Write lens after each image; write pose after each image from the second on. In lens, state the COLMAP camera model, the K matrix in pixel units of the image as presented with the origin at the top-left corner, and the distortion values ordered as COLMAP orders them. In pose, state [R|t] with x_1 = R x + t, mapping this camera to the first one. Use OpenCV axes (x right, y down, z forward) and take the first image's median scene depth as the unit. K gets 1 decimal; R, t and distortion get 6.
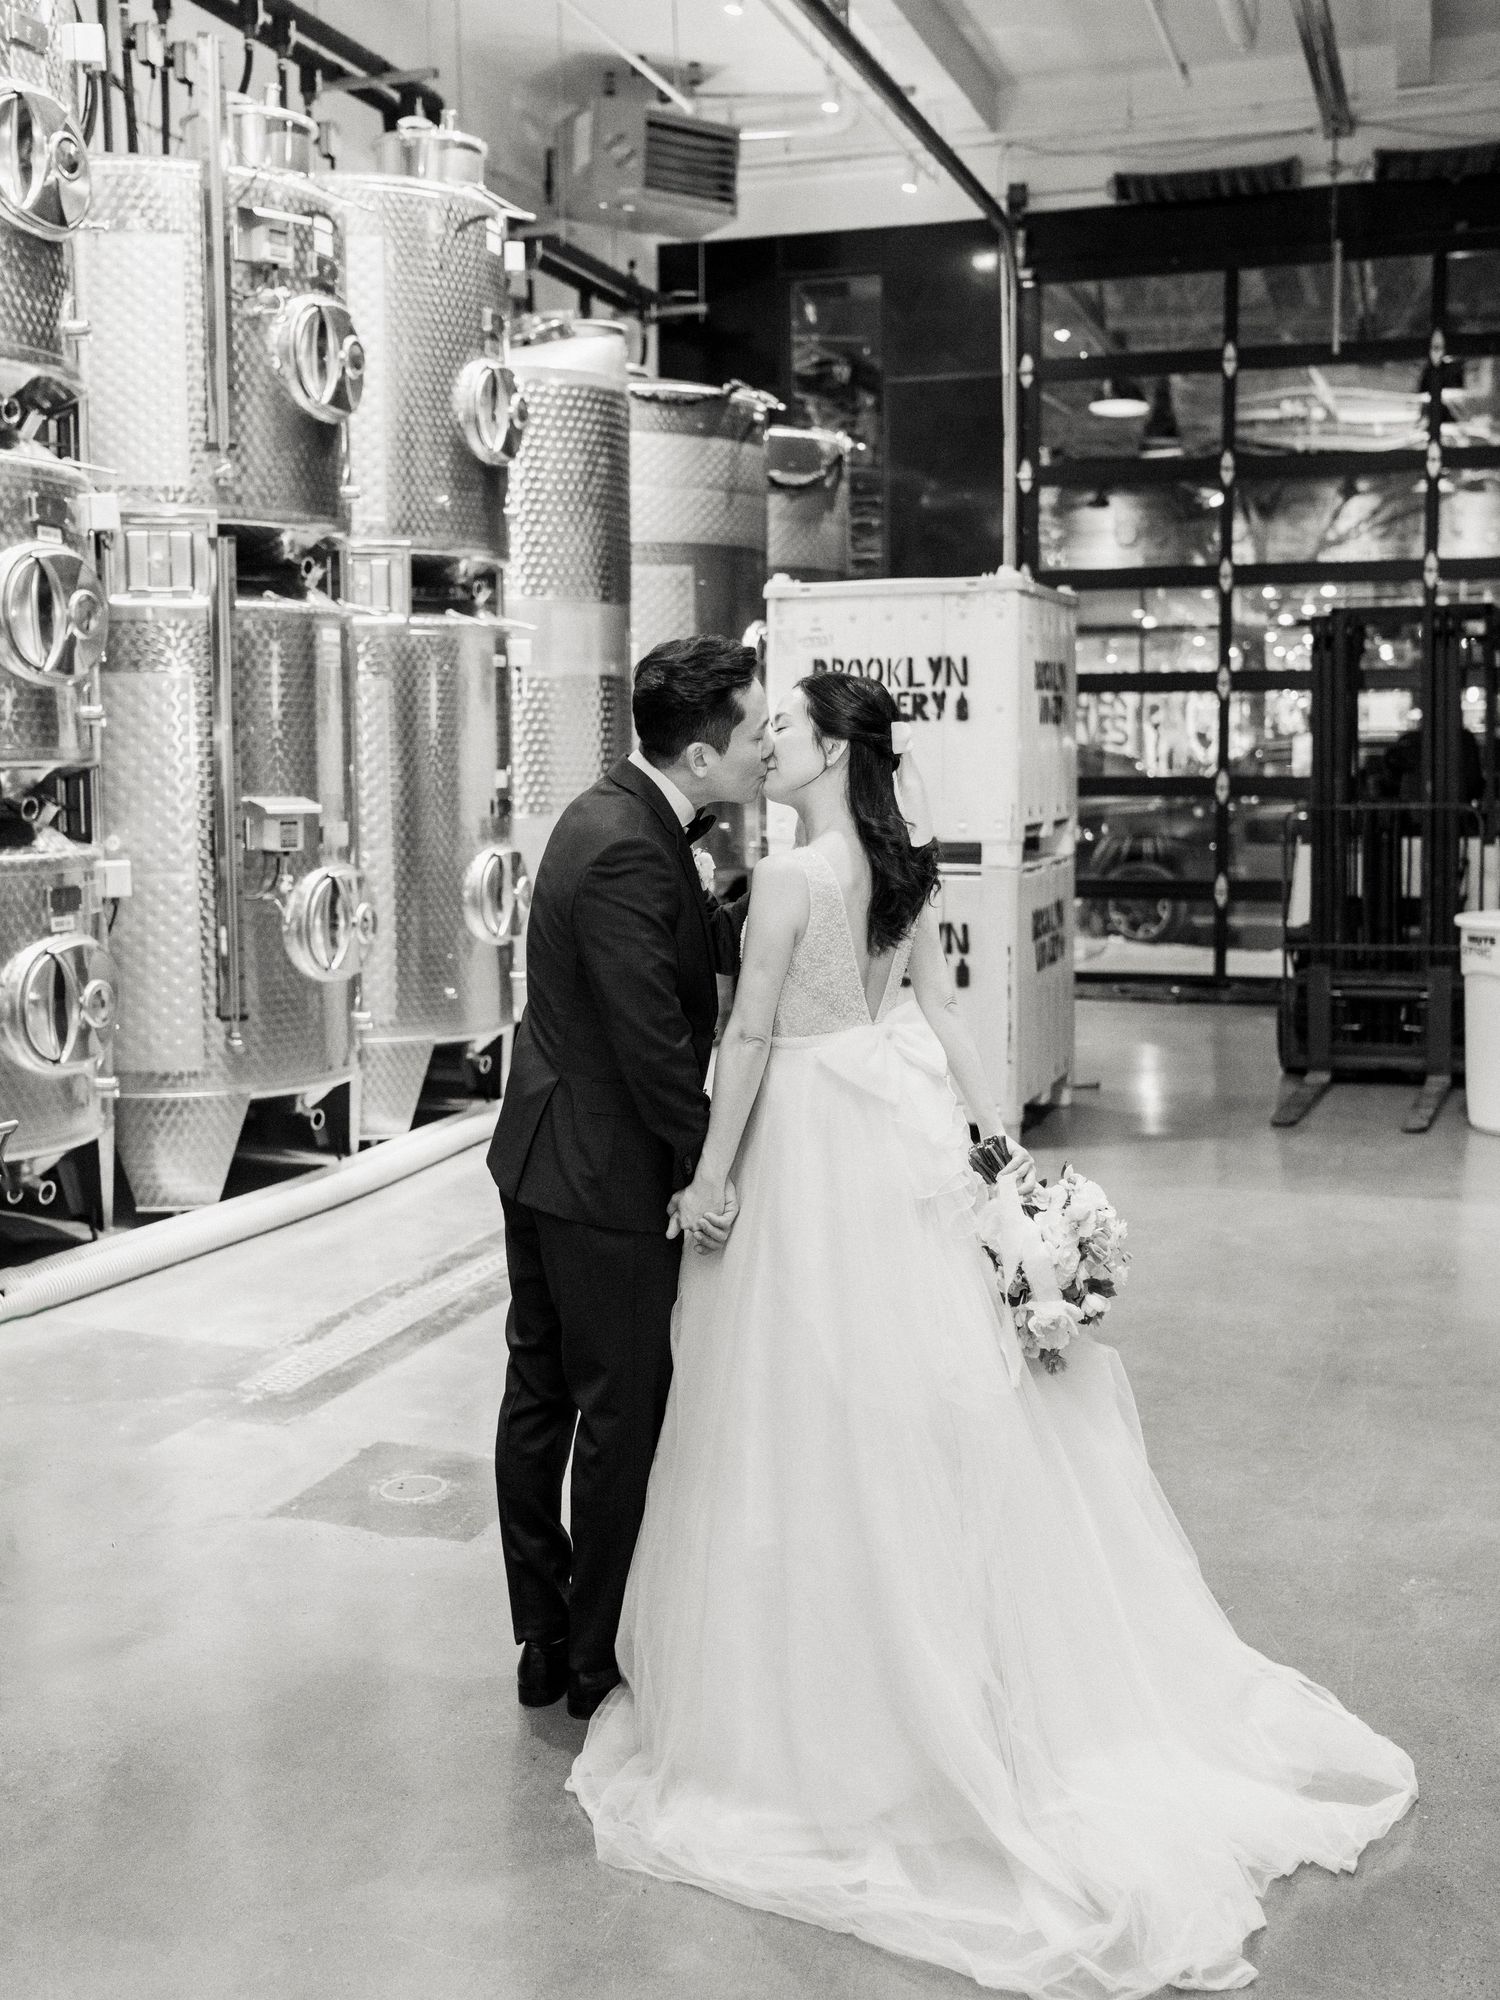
lens RADIAL K [[2089.9, 0, 747.5], [0, 2089.9, 996.1], [0, 0, 1]] dist [-0.045459, 0.000000]
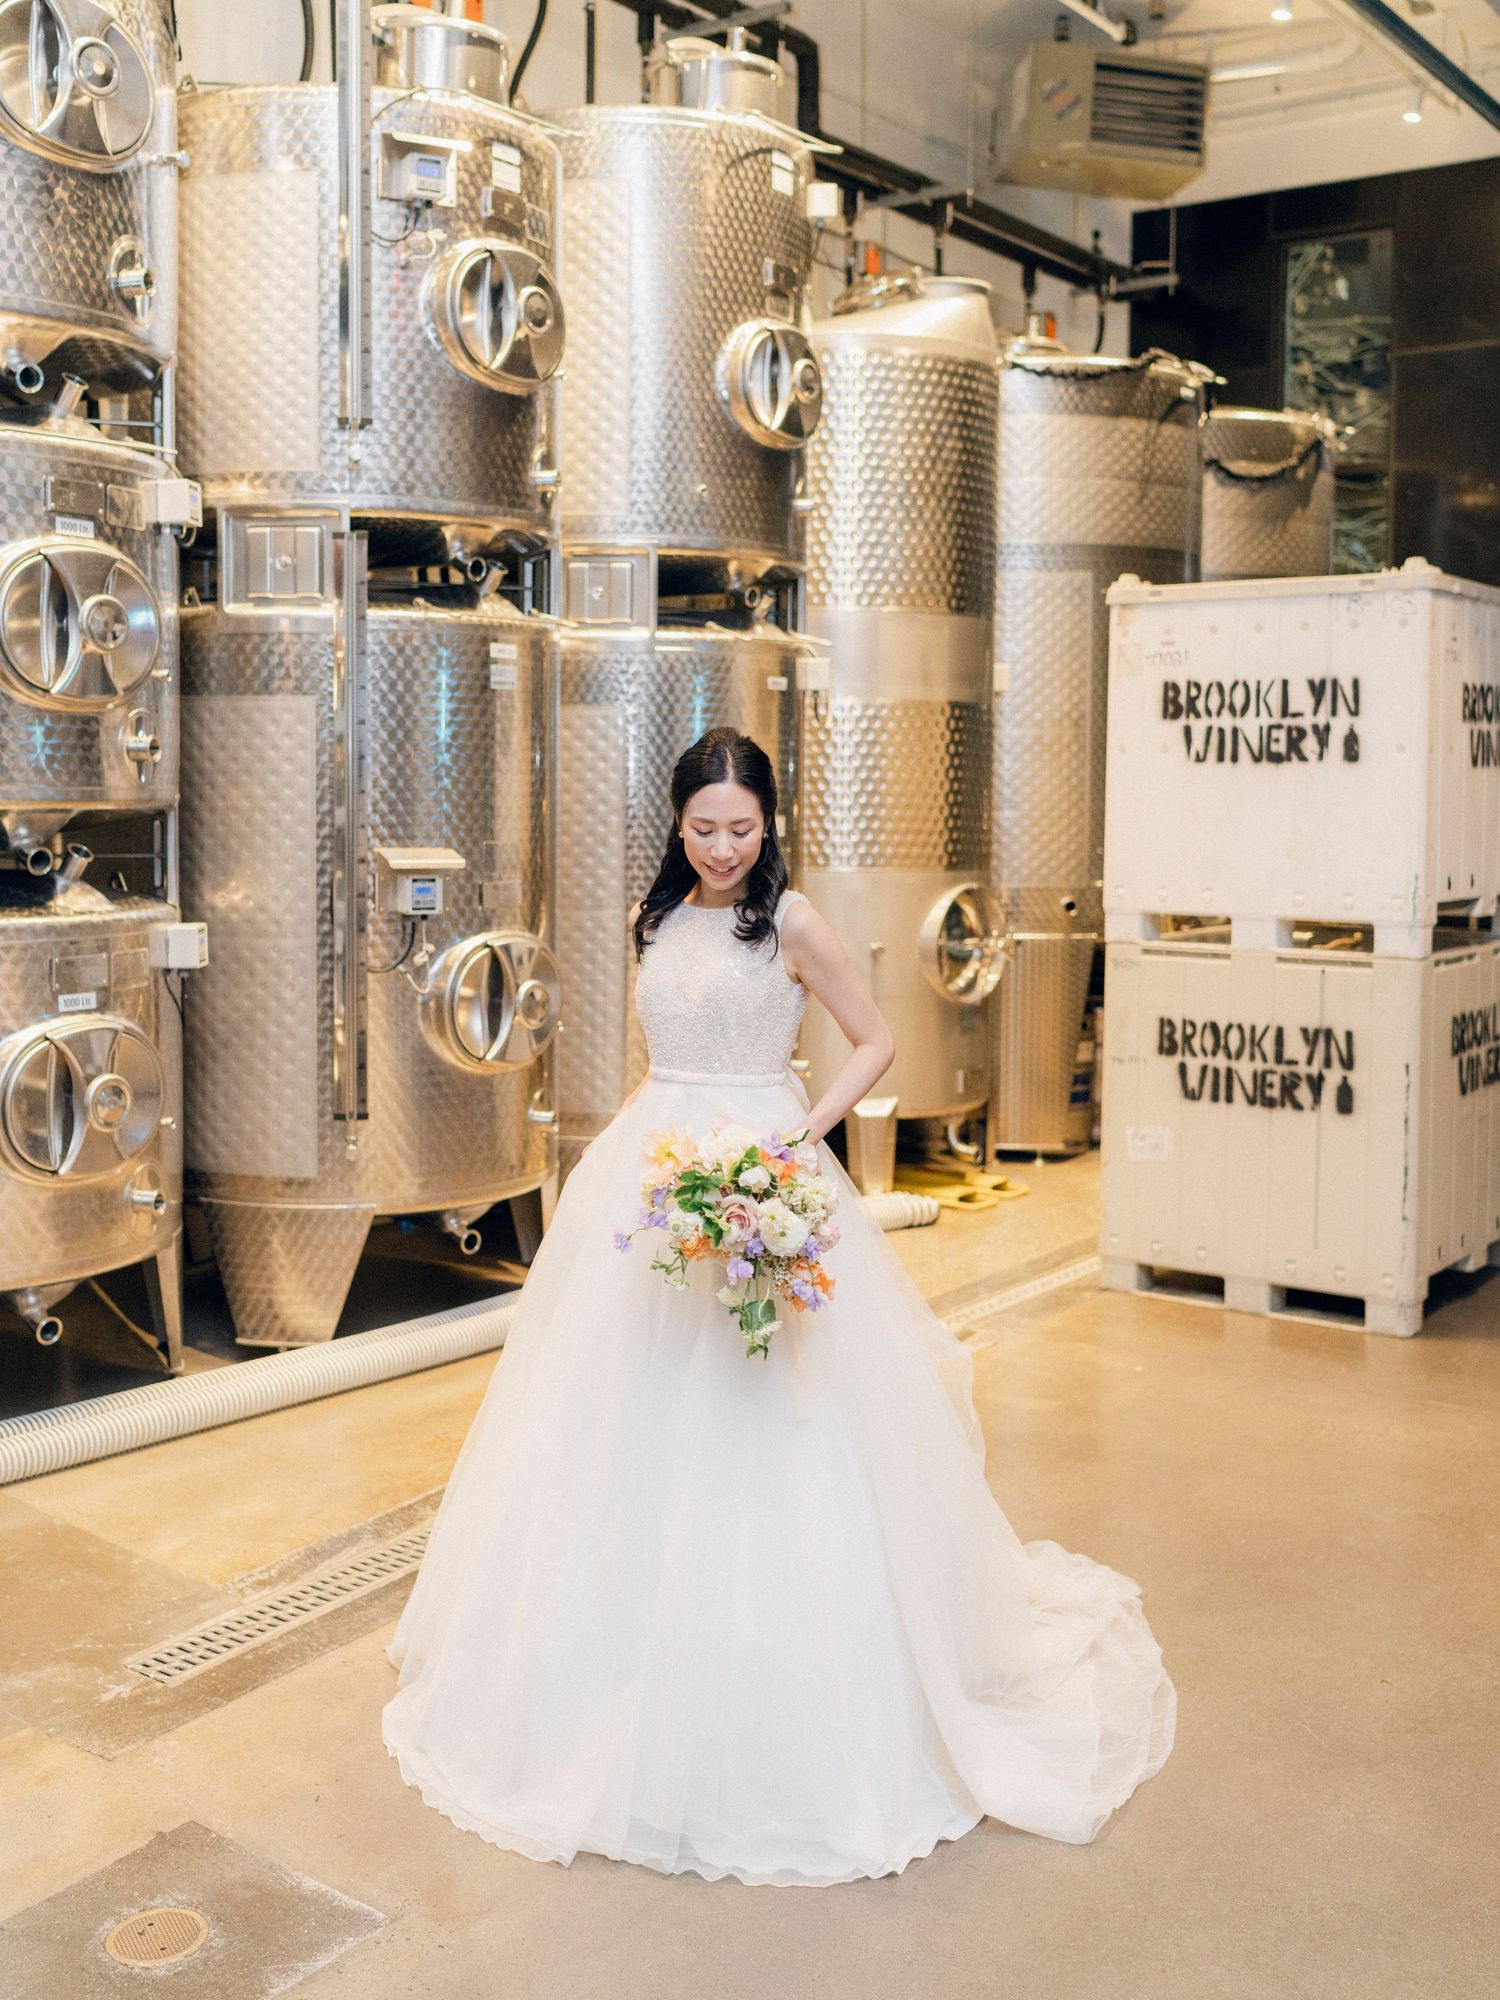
lens RADIAL K [[2089.9, 0, 774.0], [0, 2089.9, 924.3], [0, 0, 1]] dist [-0.045459, 0.000000]
pose [[0.955612, 0.032304, -0.292853, 0.126377], [-0.046071, 0.998128, -0.040231, -0.033657], [0.291005, 0.051937, 0.955311, 0.223654]]
